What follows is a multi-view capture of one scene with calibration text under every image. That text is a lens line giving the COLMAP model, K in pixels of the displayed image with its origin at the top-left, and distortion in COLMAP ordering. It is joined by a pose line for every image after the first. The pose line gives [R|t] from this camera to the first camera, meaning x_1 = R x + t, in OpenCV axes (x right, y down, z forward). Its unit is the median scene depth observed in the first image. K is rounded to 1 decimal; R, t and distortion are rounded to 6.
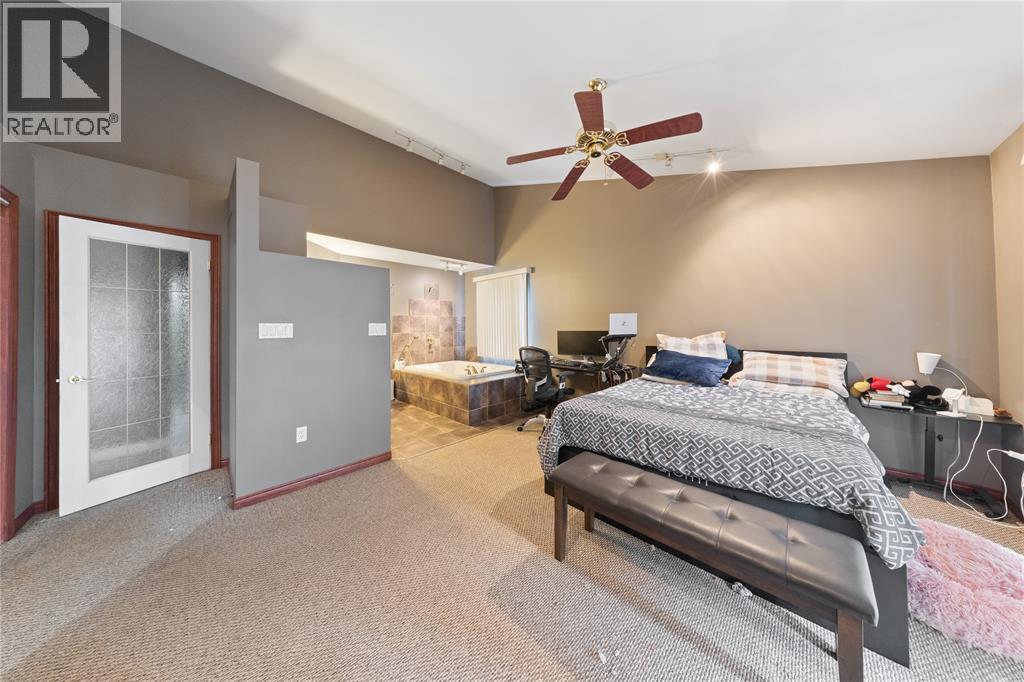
lens RADIAL K [[302.3, 0, 509.5], [0, 302.3, 324.9], [0, 0, 1]] dist [0.000236, 0.000008]
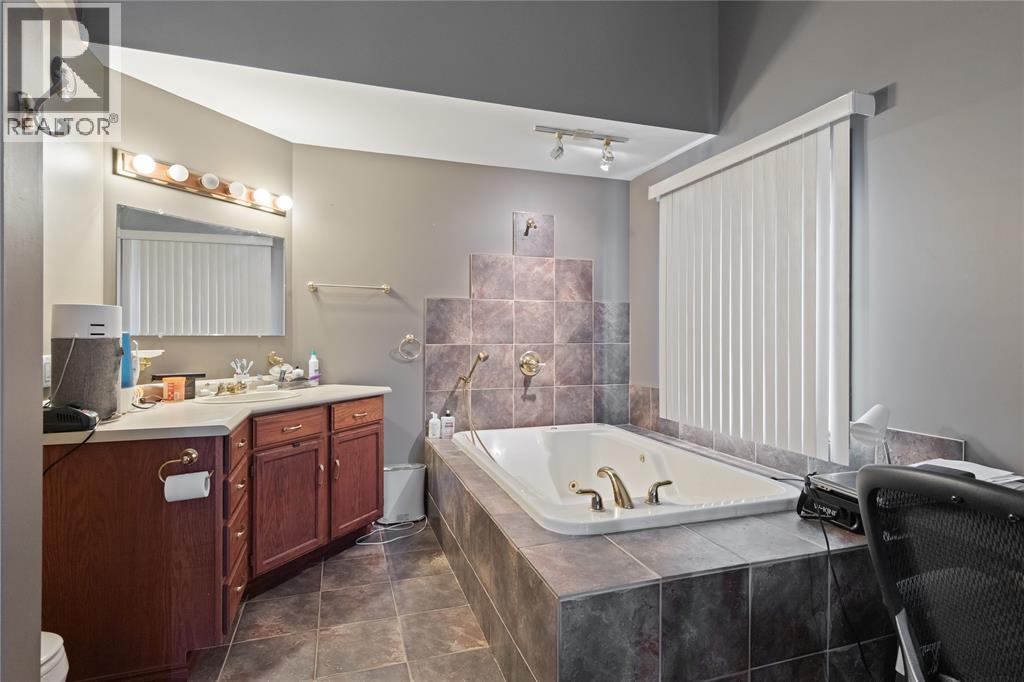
lens RADIAL K [[502.4, 0, 495.7], [0, 502.4, 331.0], [0, 0, 1]] dist [0.000011, -0.000030]
pose [[0.884929, 0.010196, -0.465614, -0.008333], [-0.009378, 0.999948, 0.004074, 0.006368], [0.465631, 0.000762, 0.884978, 0.446633]]
